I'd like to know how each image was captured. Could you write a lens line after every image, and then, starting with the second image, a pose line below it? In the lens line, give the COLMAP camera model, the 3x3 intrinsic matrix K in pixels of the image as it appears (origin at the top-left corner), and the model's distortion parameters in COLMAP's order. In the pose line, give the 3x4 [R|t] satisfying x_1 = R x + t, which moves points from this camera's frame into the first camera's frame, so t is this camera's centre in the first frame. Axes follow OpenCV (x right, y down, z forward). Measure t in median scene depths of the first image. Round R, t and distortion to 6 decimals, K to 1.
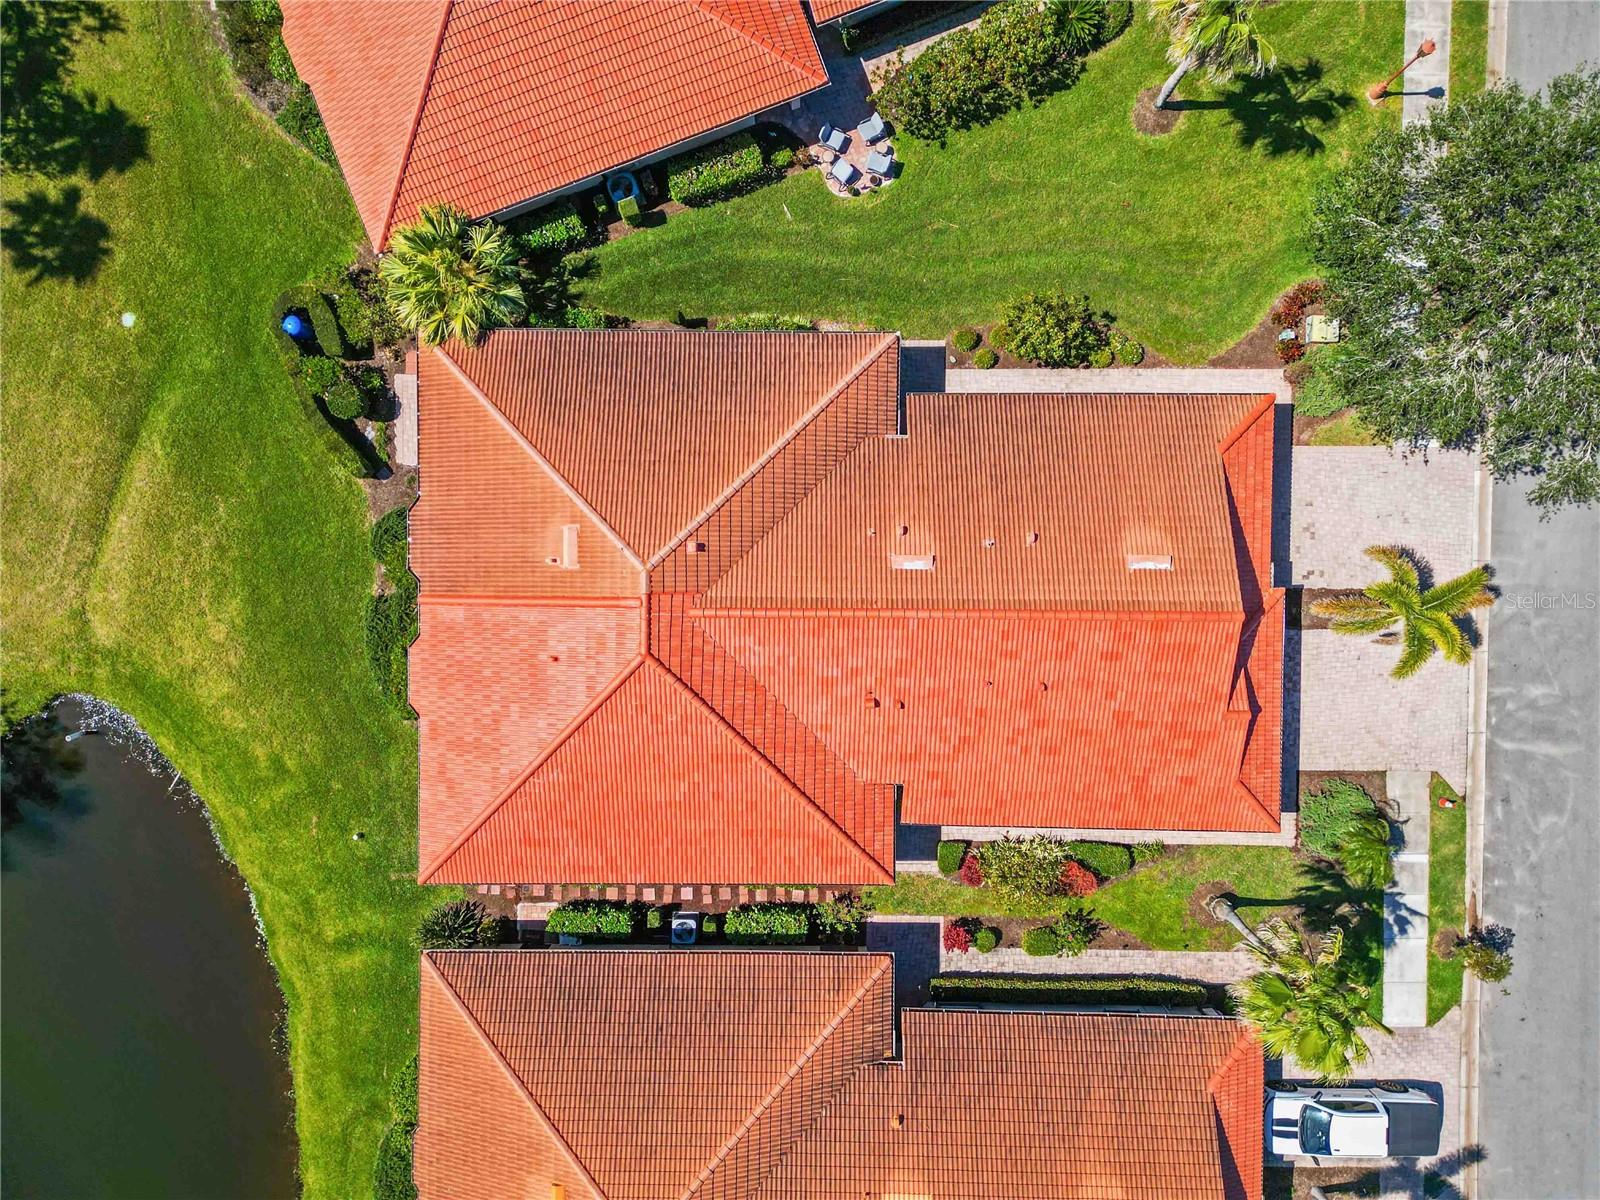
lens RADIAL K [[1115.3, 0, 799.2], [0, 1115.3, 597.7], [0, 0, 1]] dist [0.071692, -0.059829]
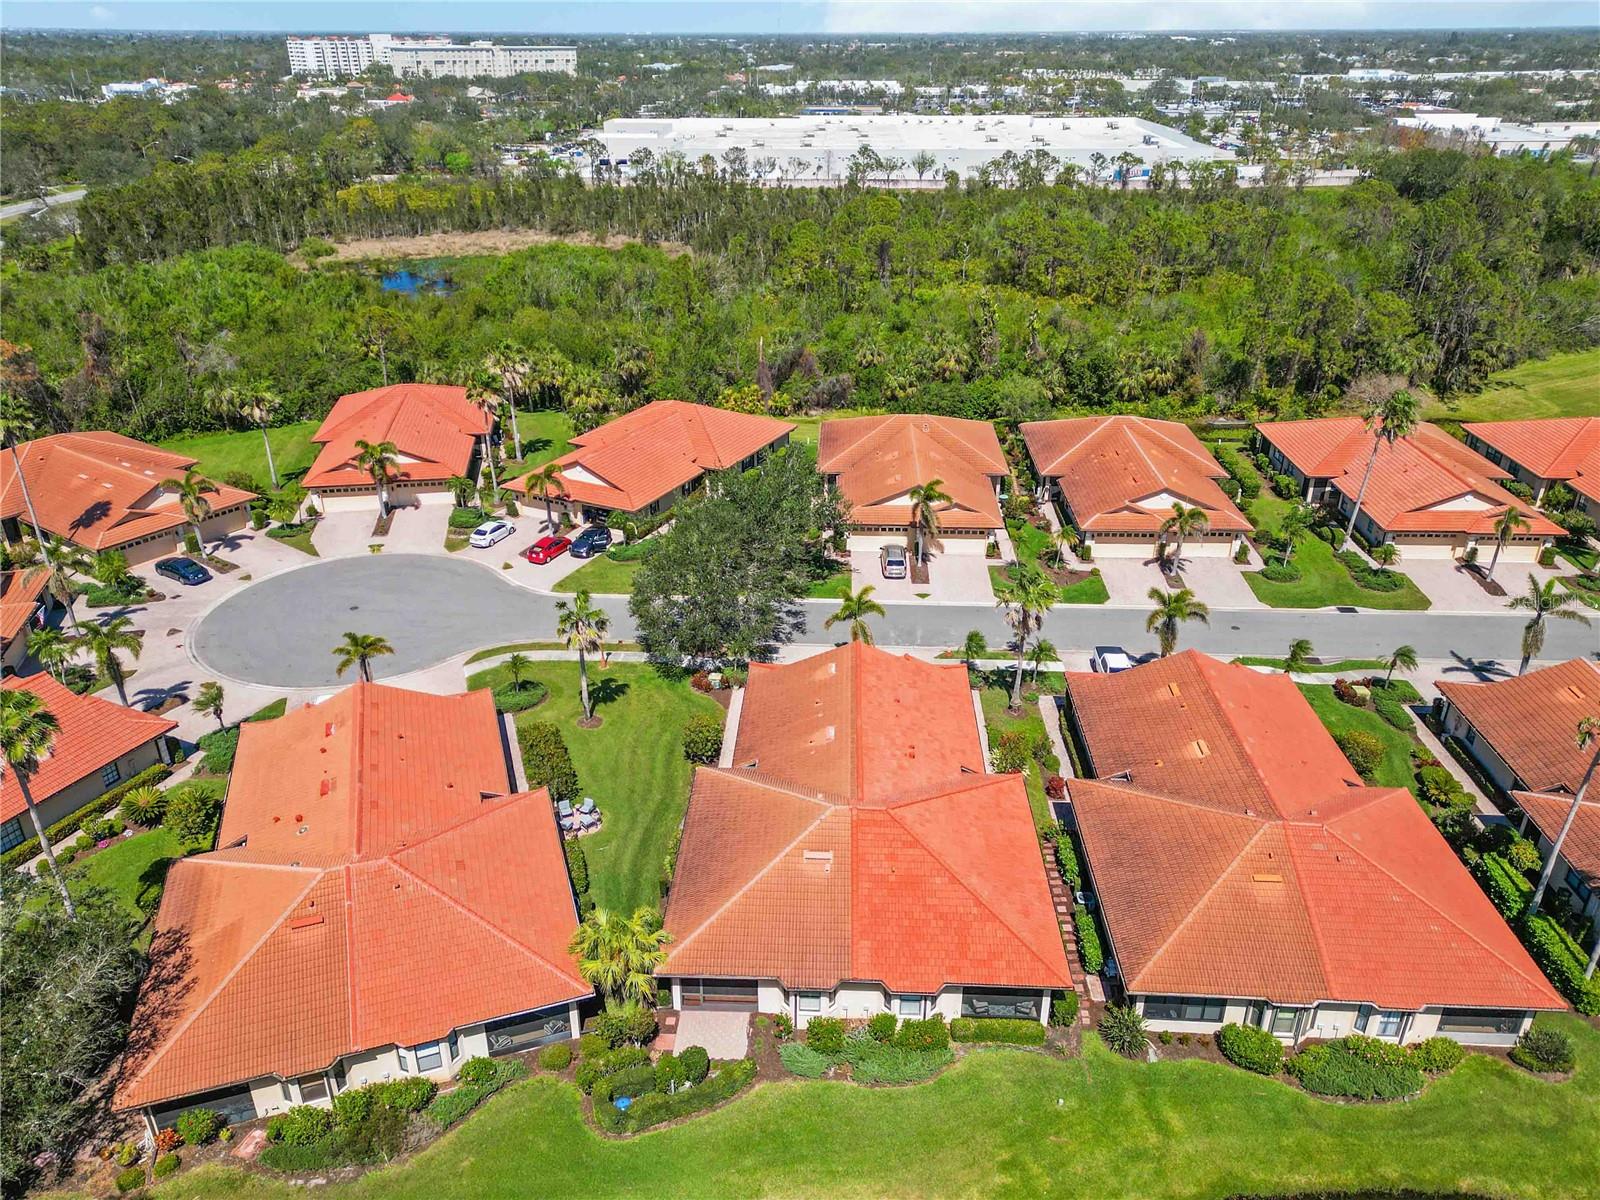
lens RADIAL K [[1139.8, 0, 798.7], [0, 1139.8, 600.7], [0, 0, 1]] dist [0.075662, -0.074075]
pose [[0.035242, -0.430492, 0.901906, -1.284840], [0.998896, -0.012881, -0.045180, 0.002941], [0.031067, 0.902503, 0.429562, 0.015400]]
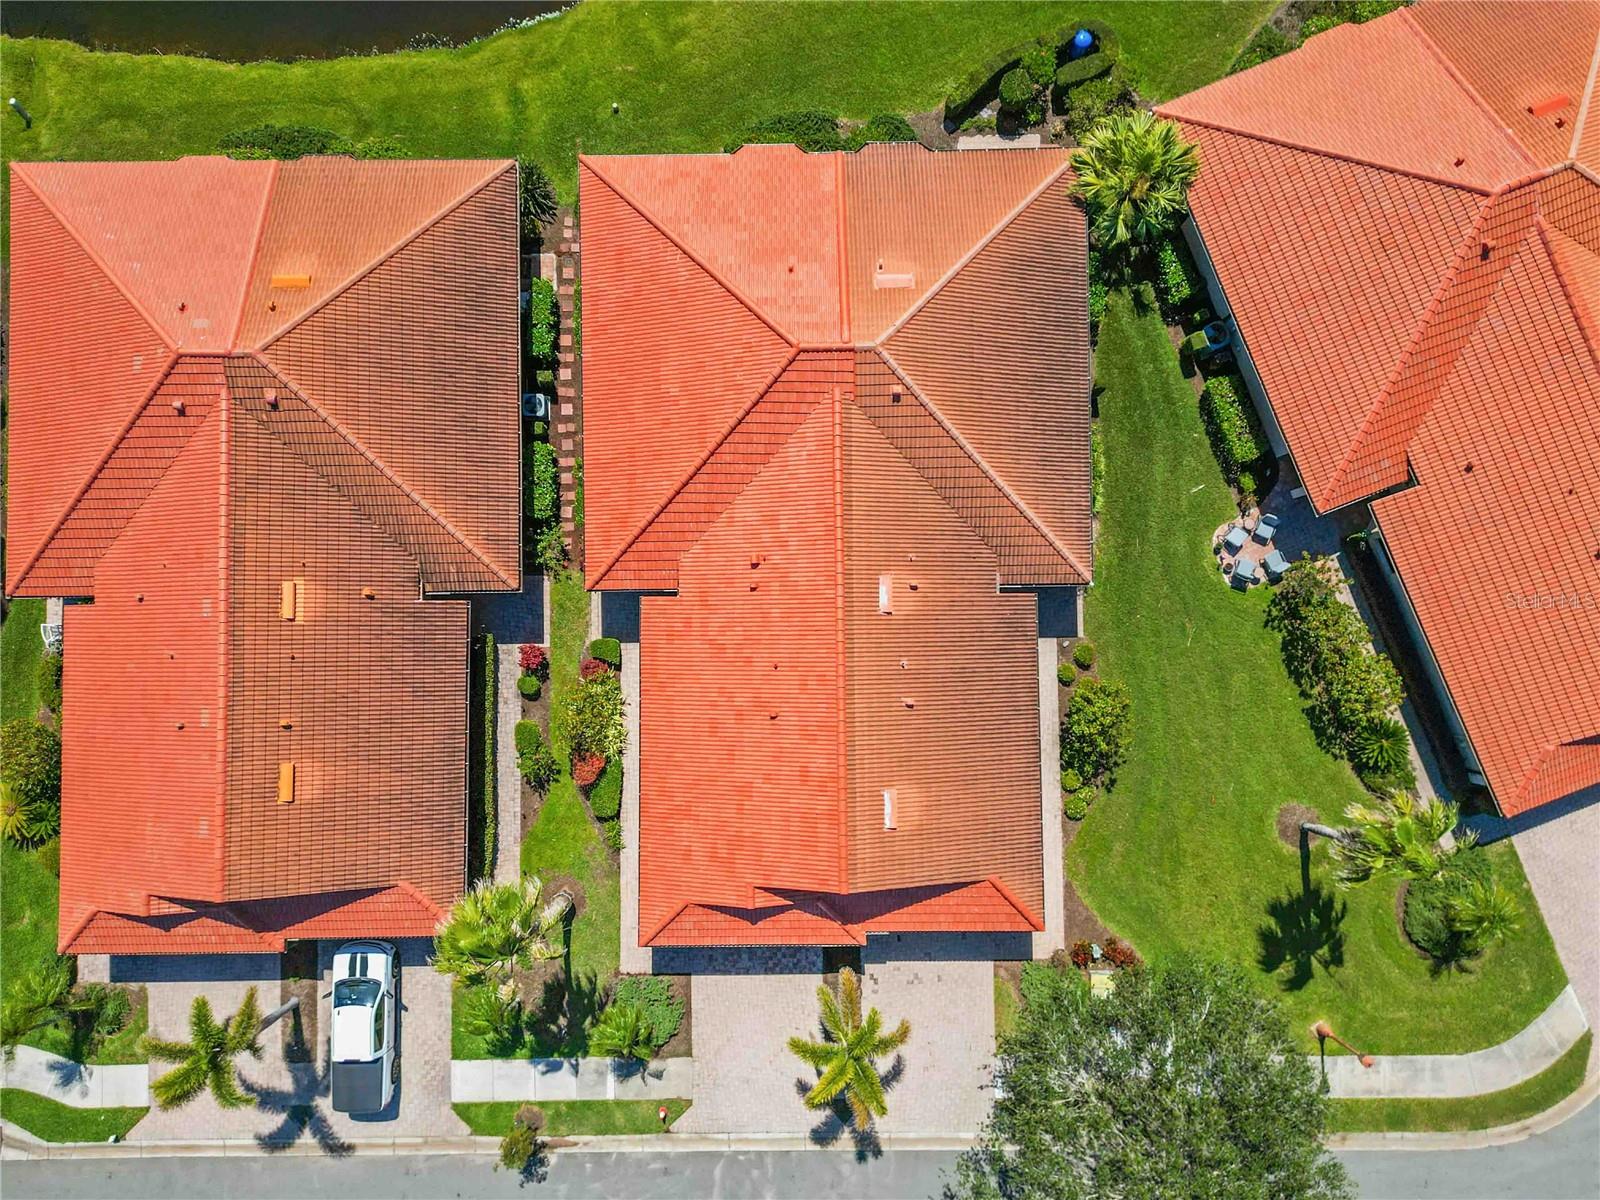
lens RADIAL K [[1123.6, 0, 796.8], [0, 1123.6, 599.9], [0, 0, 1]] dist [0.072427, -0.067480]
pose [[0.018811, 0.999381, -0.029719, 0.122751], [-0.999694, 0.018323, -0.016631, 0.065312], [-0.016076, 0.030022, 0.999420, -0.087760]]
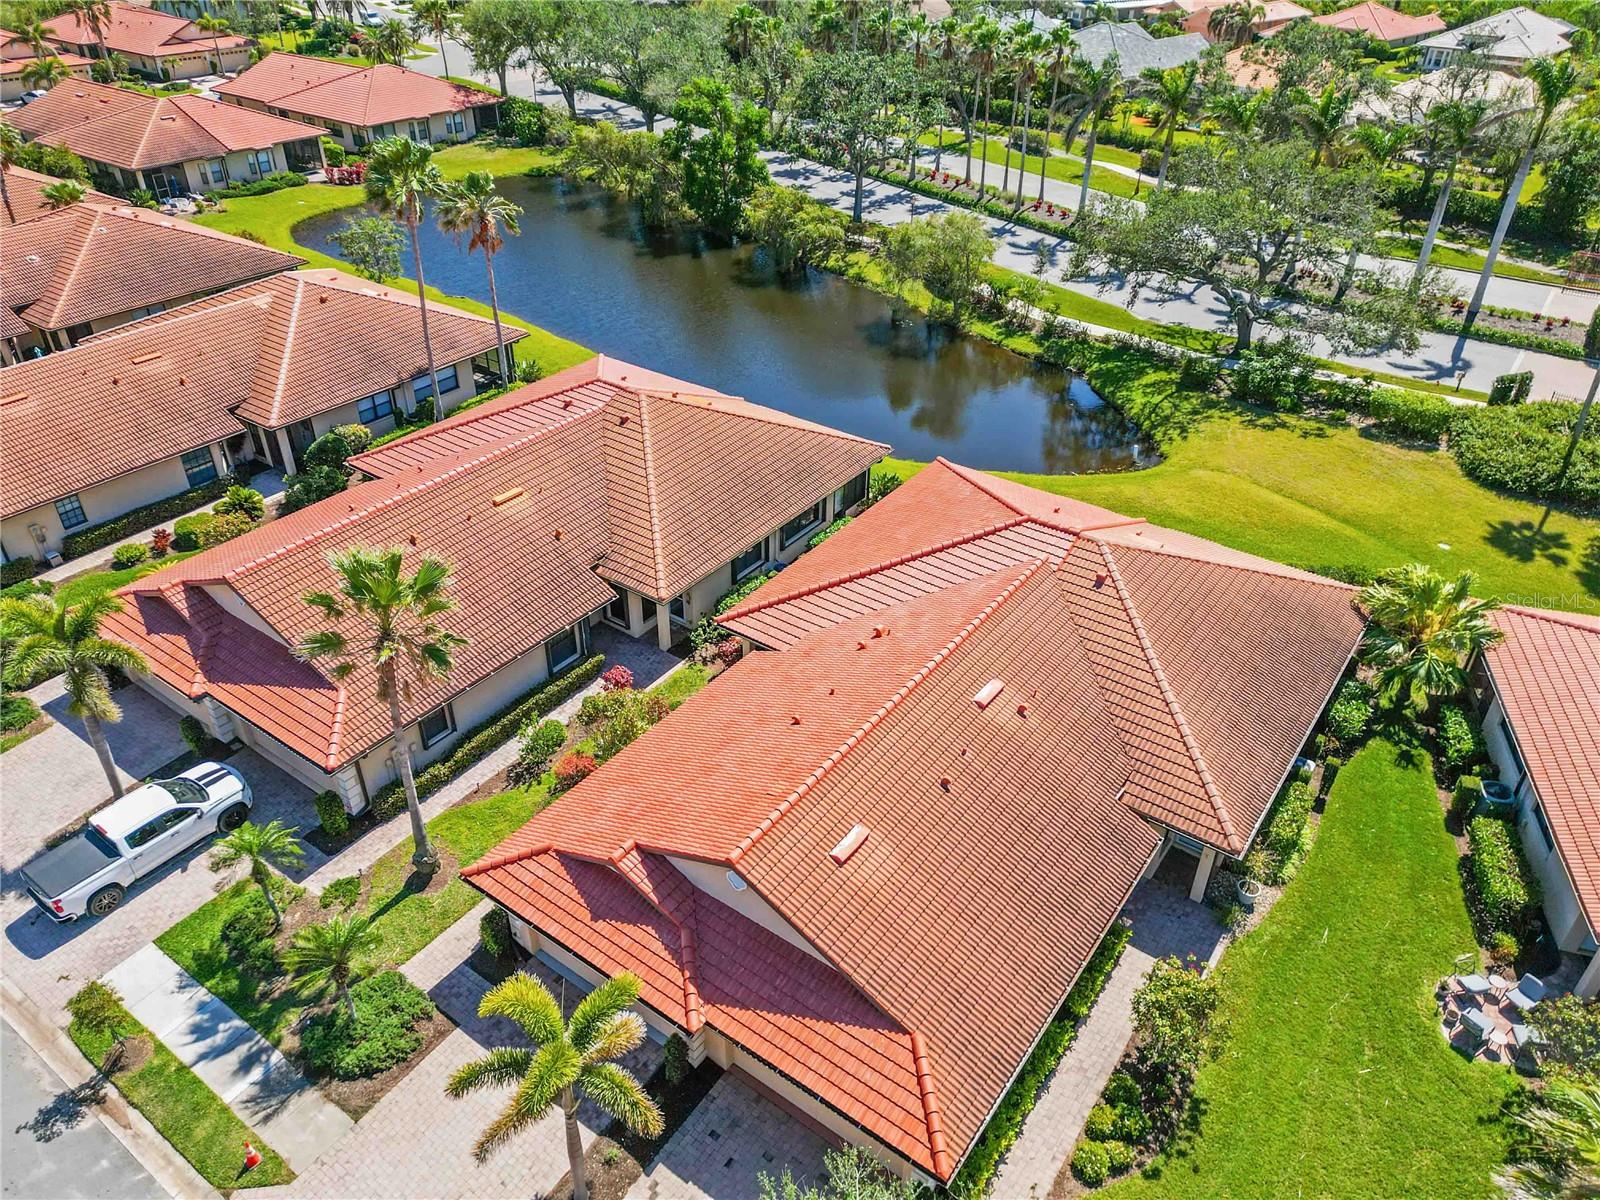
lens RADIAL K [[1123.6, 0, 796.8], [0, 1123.6, 599.9], [0, 0, 1]] dist [0.072427, -0.067480]
pose [[-0.580409, 0.456713, -0.674195, 0.696477], [-0.813940, -0.350812, 0.463068, -0.271814], [-0.025026, 0.817523, 0.575352, 0.354794]]
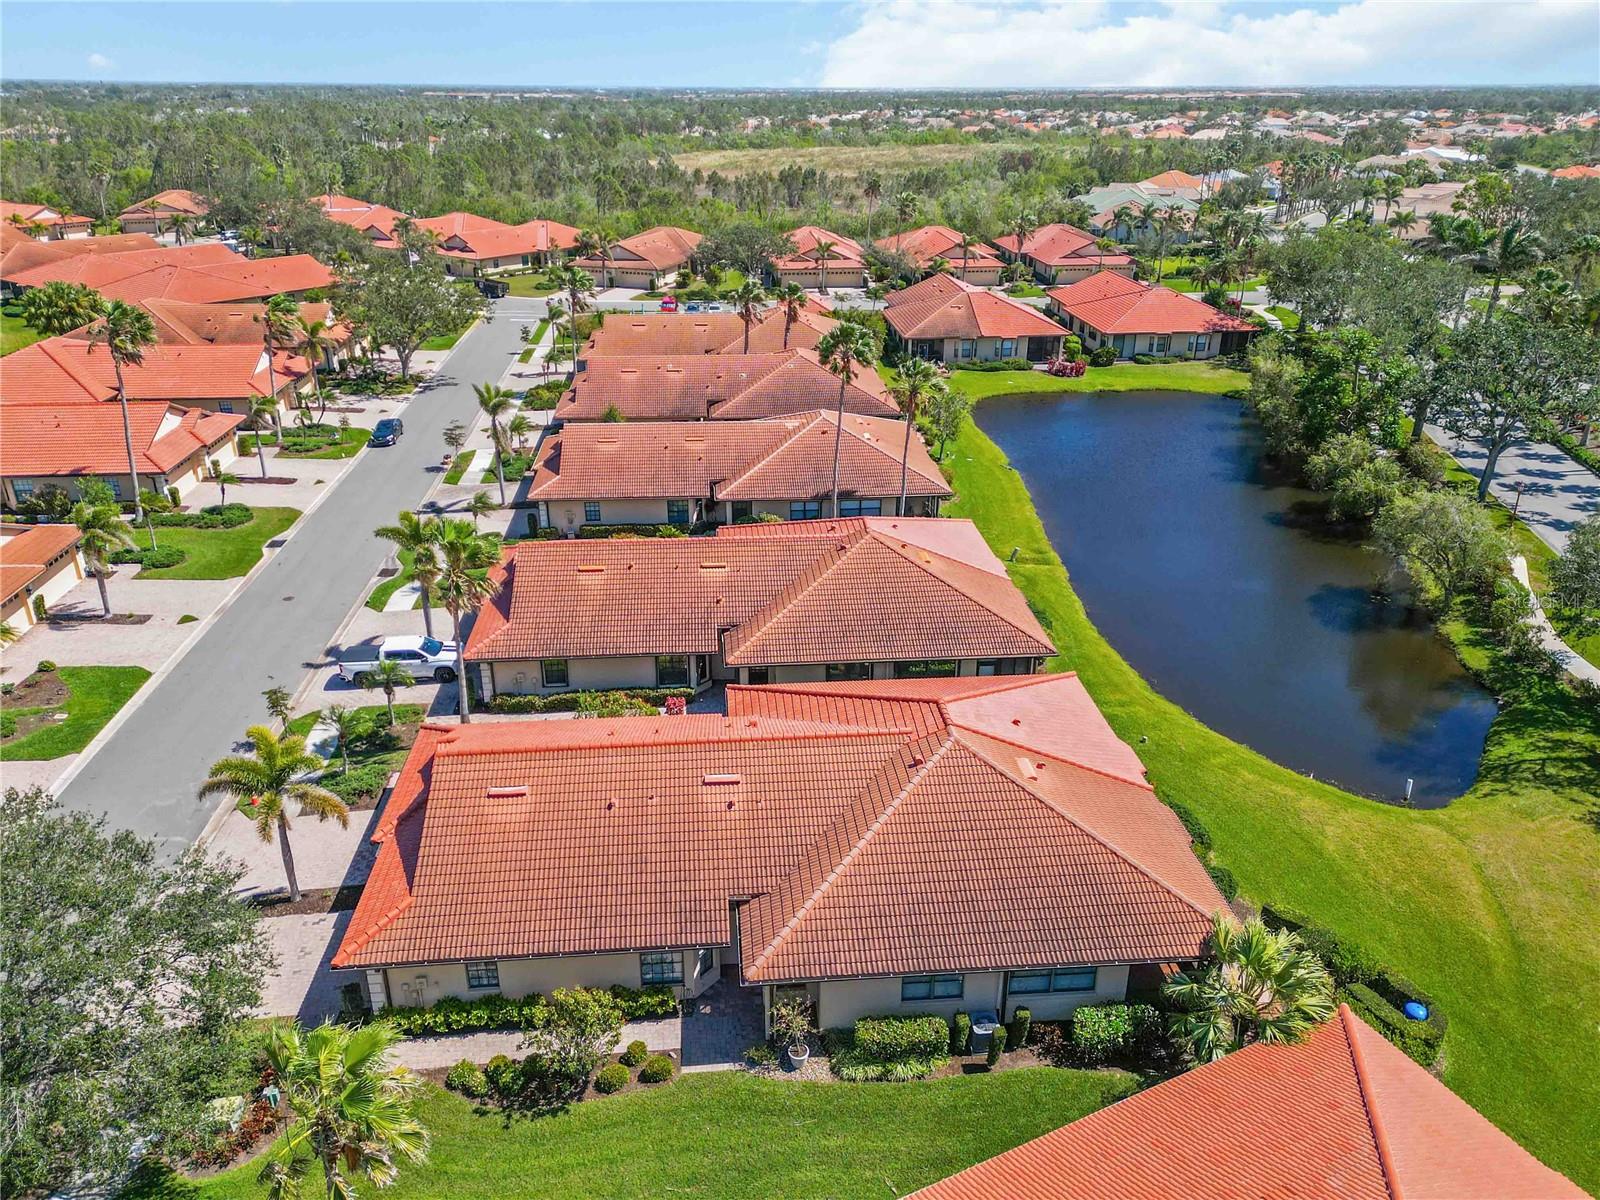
lens RADIAL K [[1139.8, 0, 798.7], [0, 1139.8, 600.7], [0, 0, 1]] dist [0.075662, -0.074075]
pose [[-0.995431, 0.048550, -0.082217, 0.097773], [-0.095136, -0.431077, 0.897286, -0.875406], [0.008121, 0.901008, 0.433727, 0.300774]]
